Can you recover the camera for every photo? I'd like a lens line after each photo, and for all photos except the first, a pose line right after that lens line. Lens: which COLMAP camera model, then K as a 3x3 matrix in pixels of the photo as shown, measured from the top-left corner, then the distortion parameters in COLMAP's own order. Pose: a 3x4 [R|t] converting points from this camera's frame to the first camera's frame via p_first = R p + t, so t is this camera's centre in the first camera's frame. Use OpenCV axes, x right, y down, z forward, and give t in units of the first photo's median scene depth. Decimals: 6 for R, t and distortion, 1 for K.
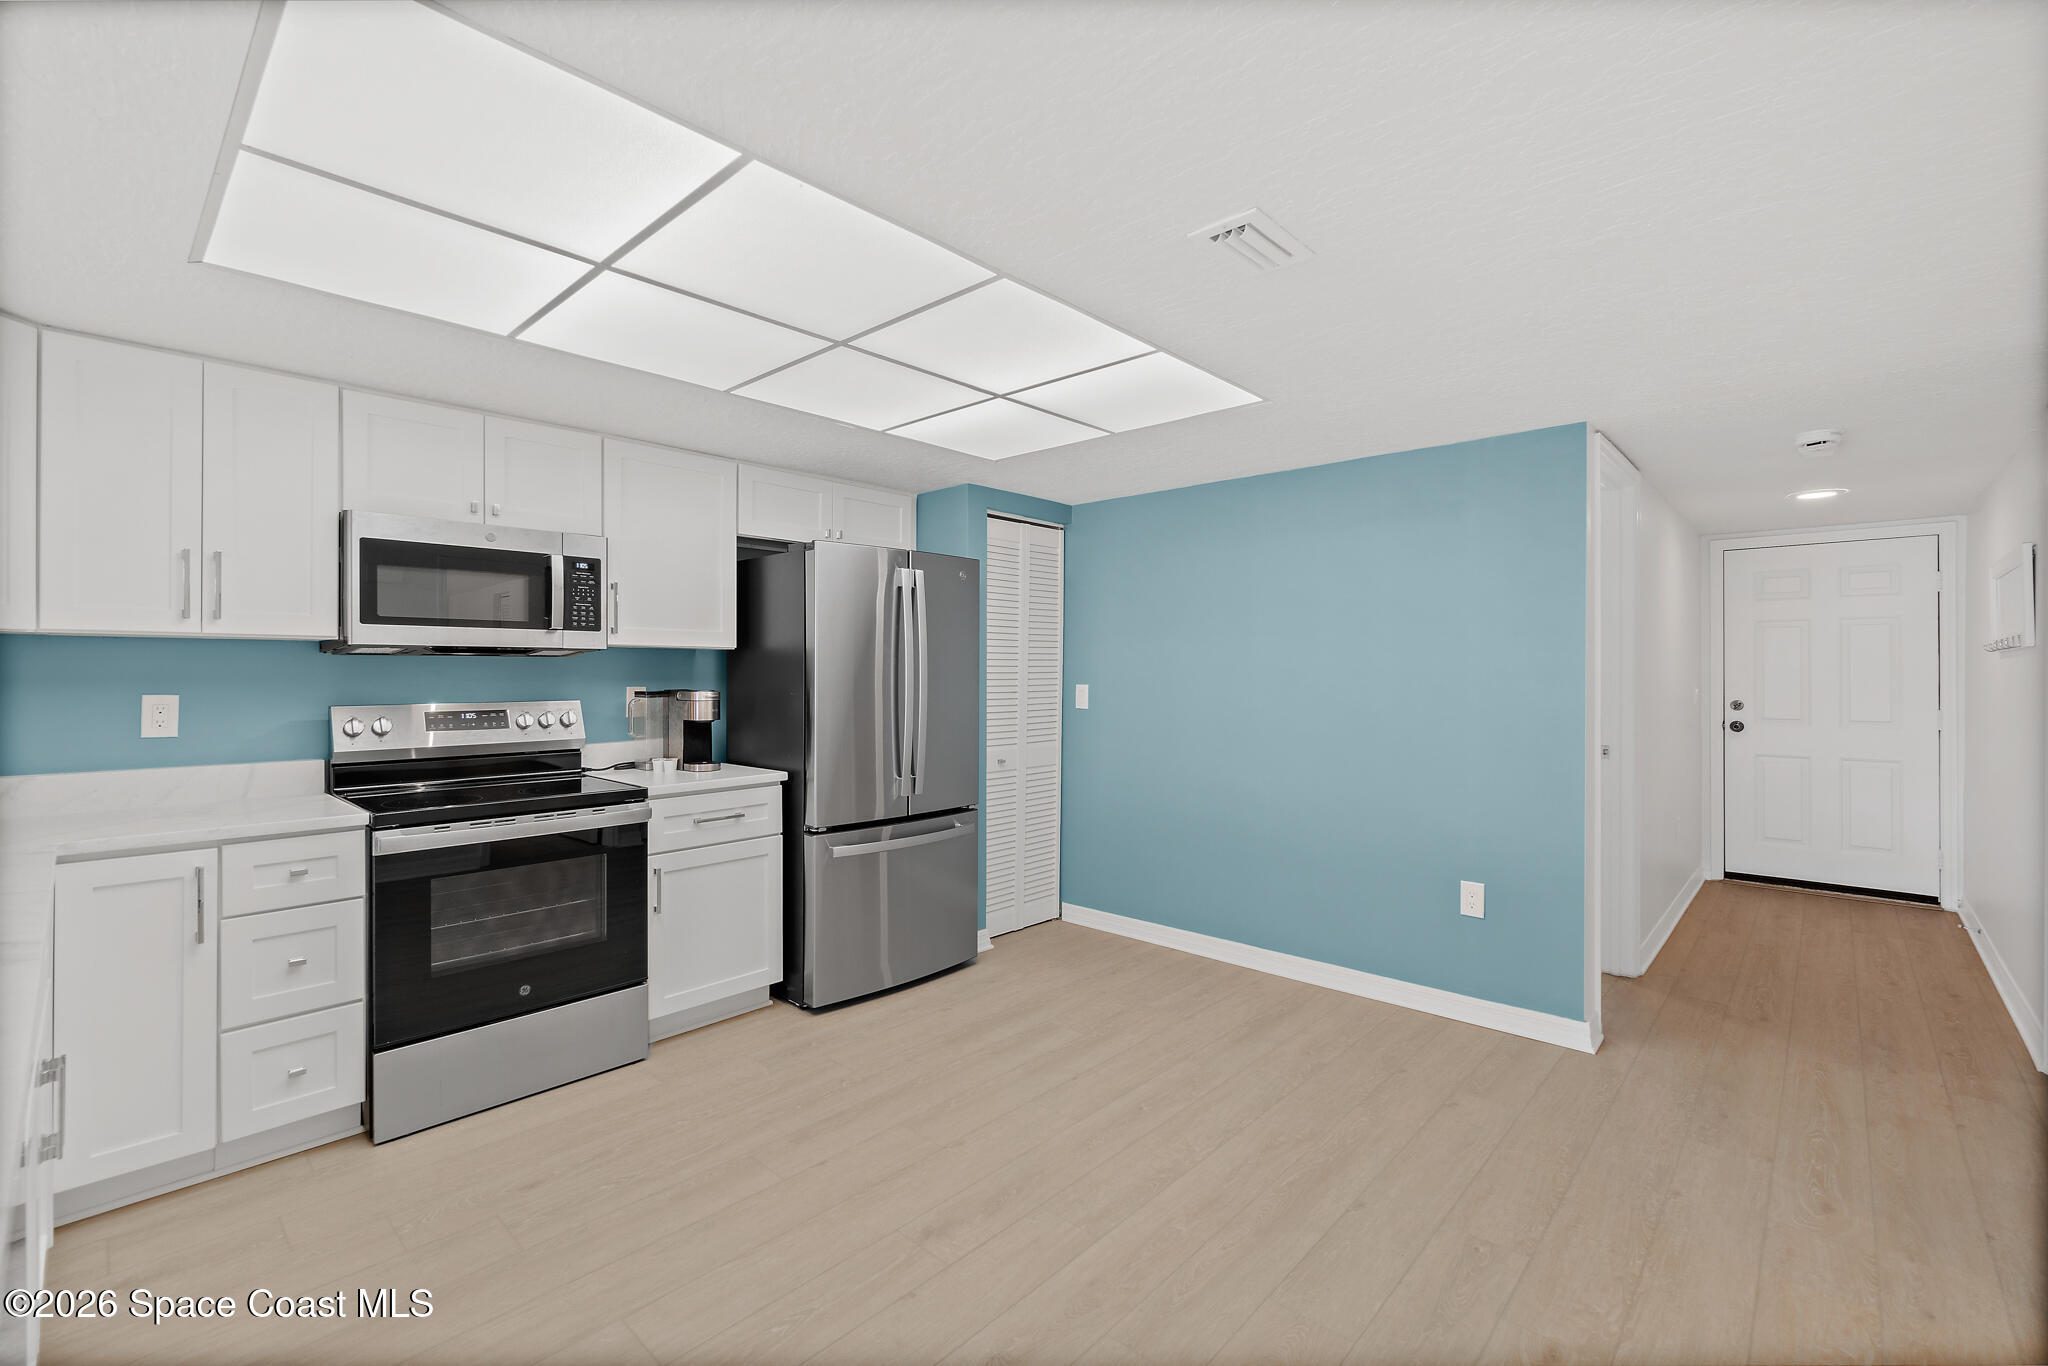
lens RADIAL K [[891.9, 0, 1007.9], [0, 891.9, 668.8], [0, 0, 1]] dist [-0.004513, 0.003035]
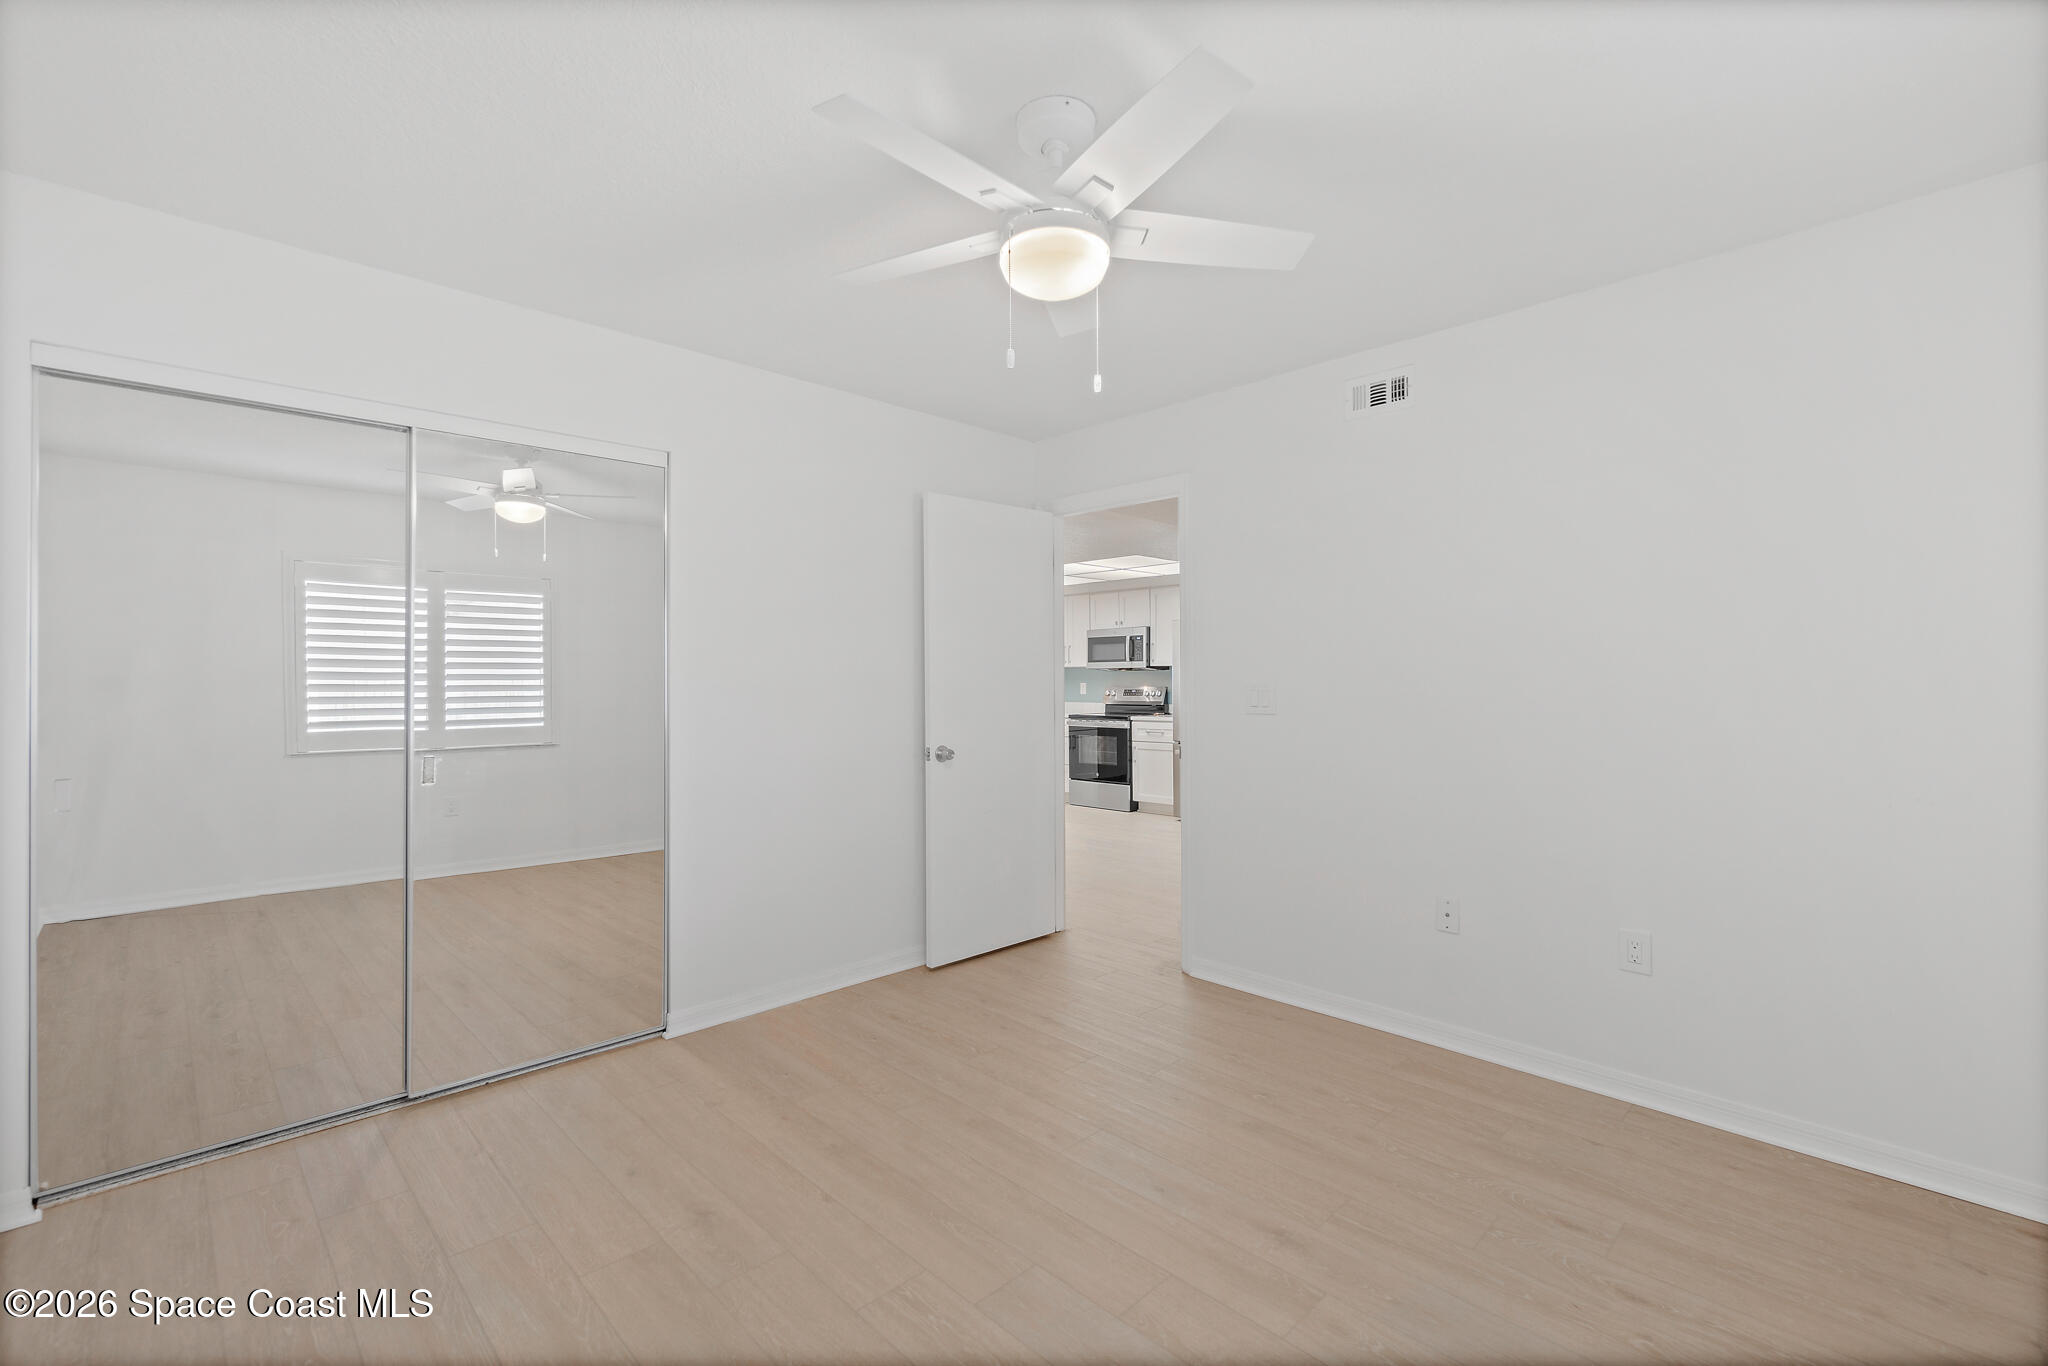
lens RADIAL K [[891.9, 0, 1022.4], [0, 891.9, 680.5], [0, 0, 1]] dist [-0.004513, 0.003035]
pose [[-0.033106, -0.005116, -0.999439, 2.364022], [0.012831, 0.999902, -0.005543, 0.029310], [0.999369, -0.013007, -0.033037, 0.724414]]
